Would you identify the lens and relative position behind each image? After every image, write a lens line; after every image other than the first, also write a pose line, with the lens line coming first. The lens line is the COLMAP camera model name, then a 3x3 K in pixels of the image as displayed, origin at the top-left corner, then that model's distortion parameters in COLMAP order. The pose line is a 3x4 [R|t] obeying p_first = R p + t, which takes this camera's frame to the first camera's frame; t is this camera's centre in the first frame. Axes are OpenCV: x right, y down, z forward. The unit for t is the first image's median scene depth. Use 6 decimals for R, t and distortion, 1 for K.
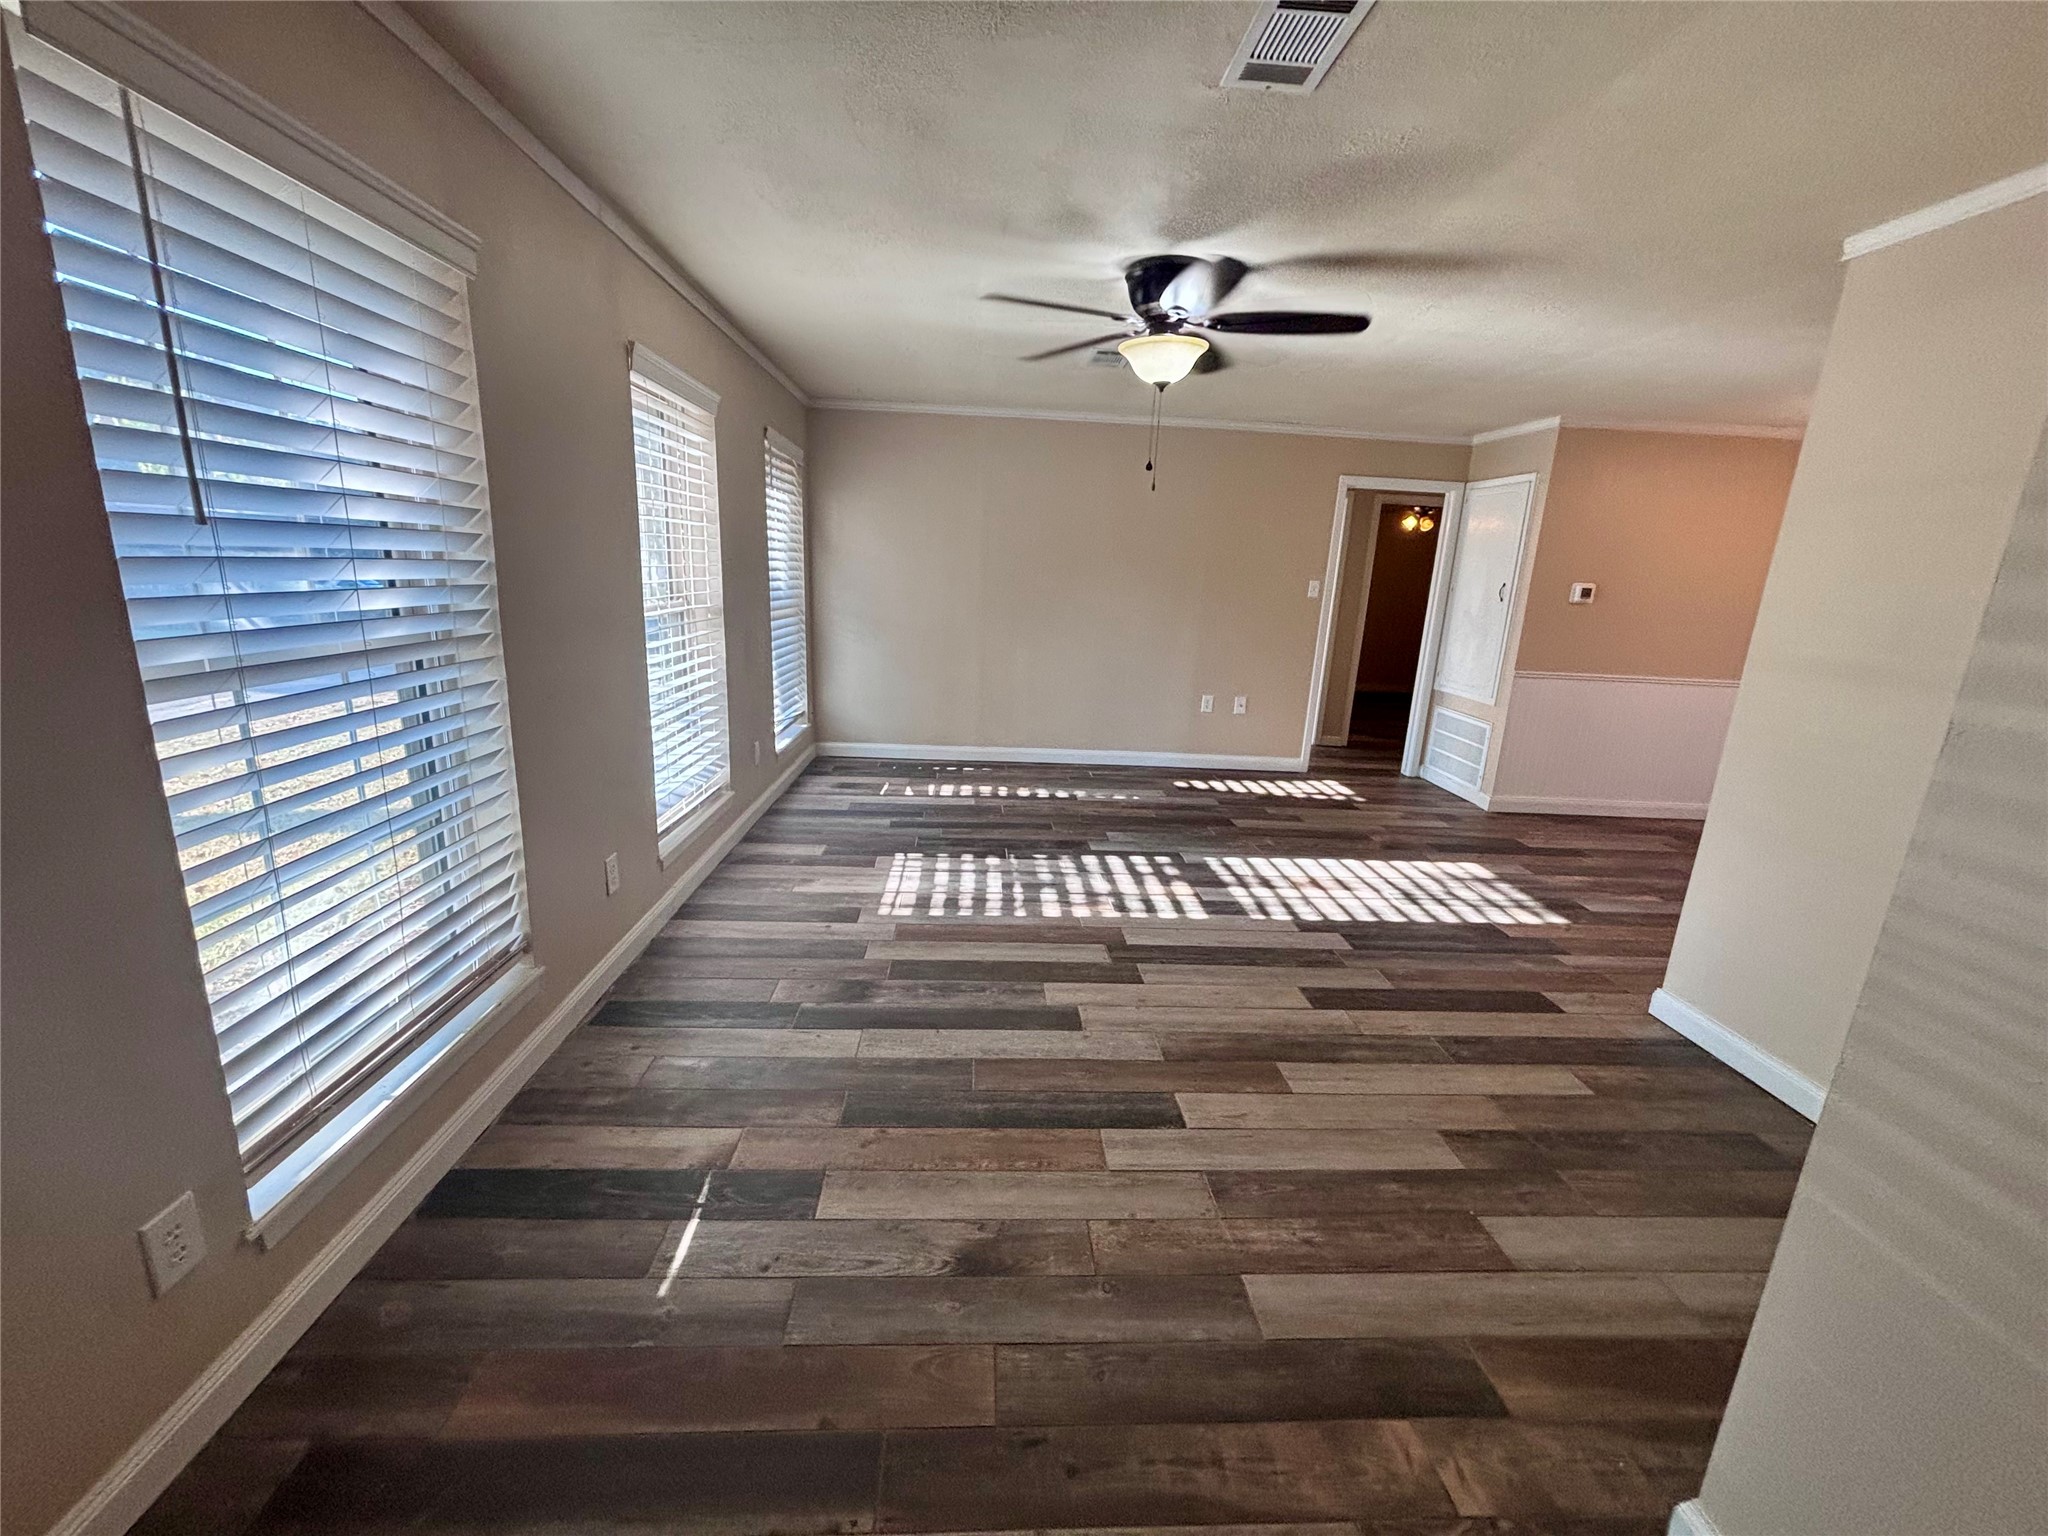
lens RADIAL K [[824.0, 0, 1015.0], [0, 824.0, 760.9], [0, 0, 1]] dist [0.000237, -0.001757]
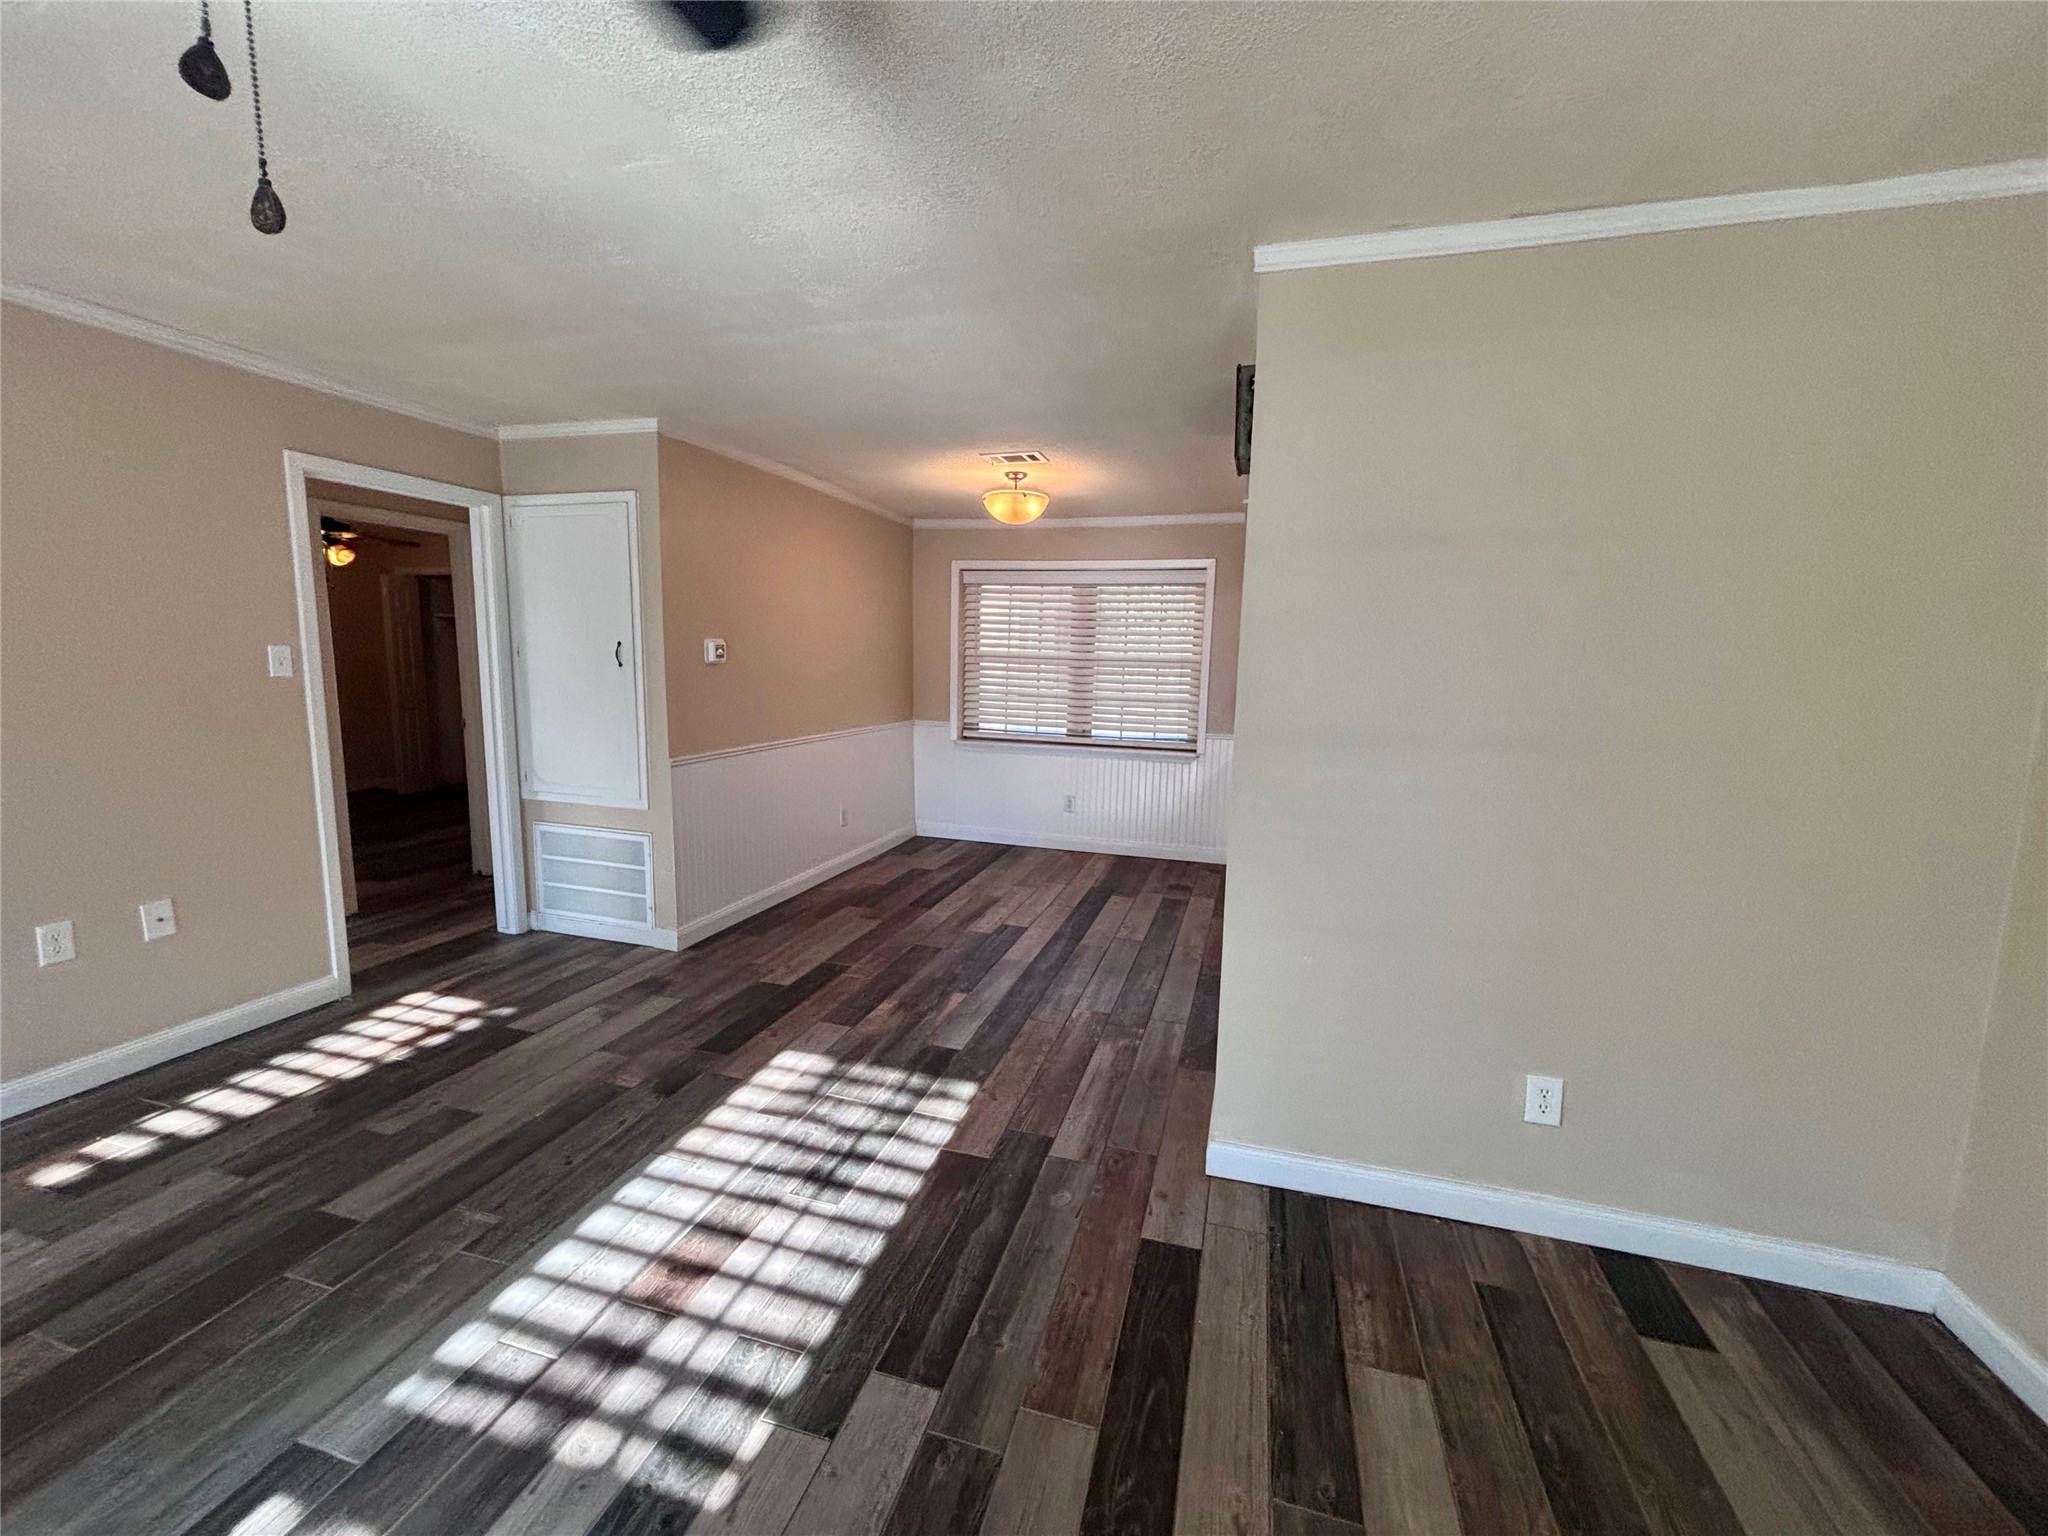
lens RADIAL K [[824.0, 0, 1024.2], [0, 824.0, 767.0], [0, 0, 1]] dist [0.000237, -0.001757]
pose [[0.316647, -0.169114, 0.933346, 0.024297], [0.213268, 0.971478, 0.103670, -0.146029], [-0.924257, 0.166226, 0.343682, 0.596683]]
